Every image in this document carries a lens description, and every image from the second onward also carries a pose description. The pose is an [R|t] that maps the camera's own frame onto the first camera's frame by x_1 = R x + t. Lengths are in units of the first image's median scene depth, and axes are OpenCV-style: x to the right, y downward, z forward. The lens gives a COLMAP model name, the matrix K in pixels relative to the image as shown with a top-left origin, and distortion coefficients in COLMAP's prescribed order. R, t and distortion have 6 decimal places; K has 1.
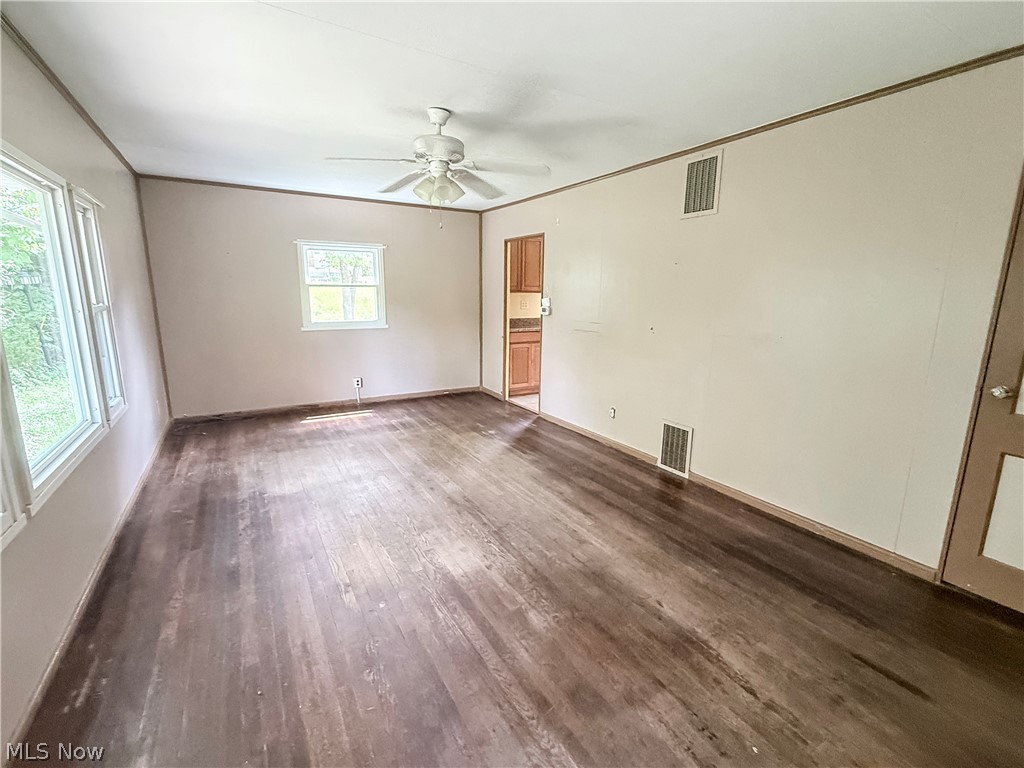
lens RADIAL K [[463.0, 0, 506.5], [0, 463.0, 385.6], [0, 0, 1]] dist [0.003472, 0.000368]
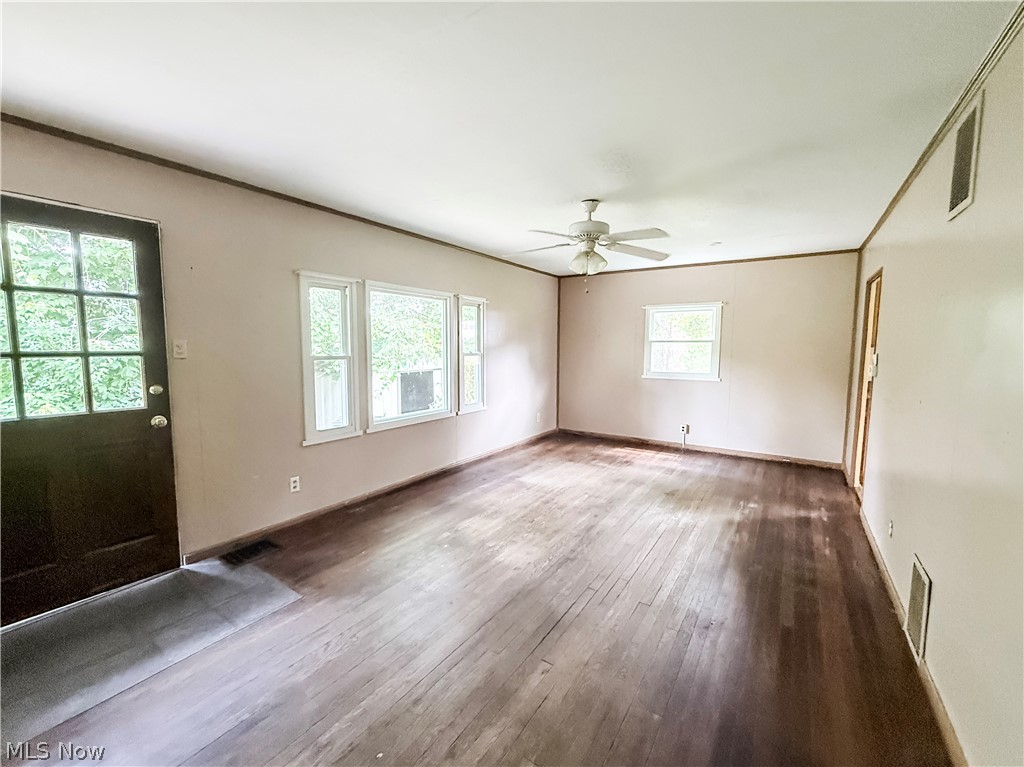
lens RADIAL K [[428.7, 0, 512.0], [0, 428.7, 383.5], [0, 0, 1]] dist [-0.000753, 0.000094]
pose [[0.443990, 0.076391, -0.892769, 0.561567], [-0.183851, 0.982927, -0.007327, -0.041796], [0.876967, 0.167390, 0.450454, 0.254939]]
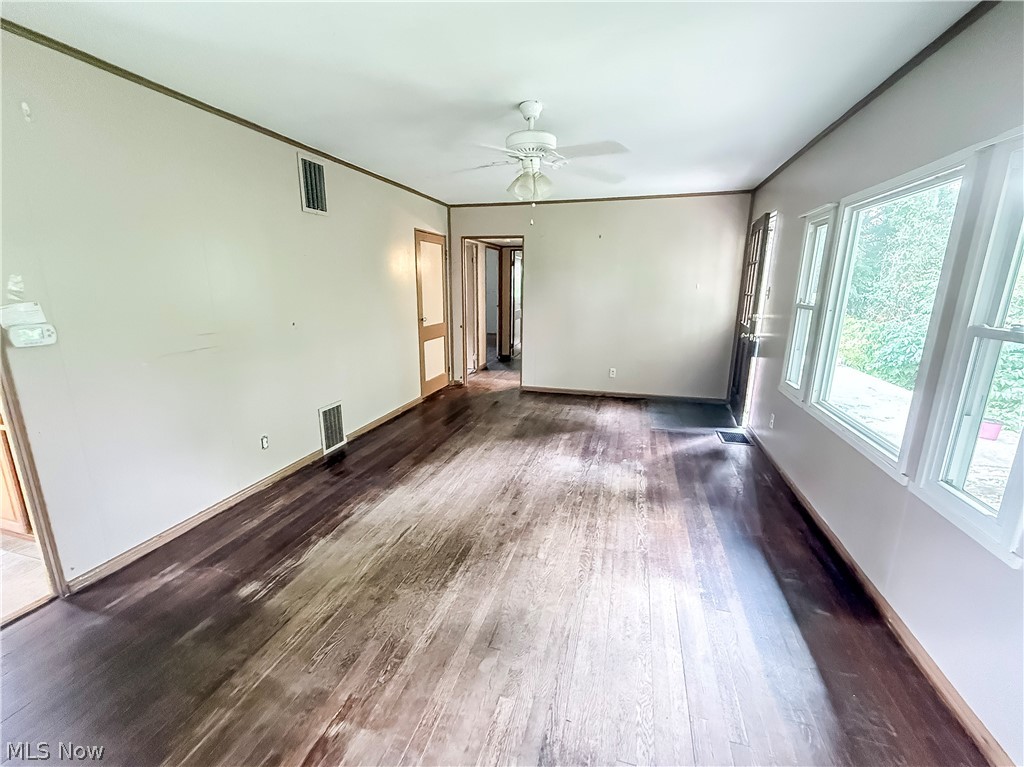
lens RADIAL K [[428.7, 0, 512.0], [0, 428.7, 383.5], [0, 0, 1]] dist [-0.000753, 0.000094]
pose [[-0.697276, -0.180238, 0.693773, -0.582981], [0.128949, 0.920541, 0.368750, -0.263520], [-0.705109, 0.346581, -0.618629, 1.222078]]
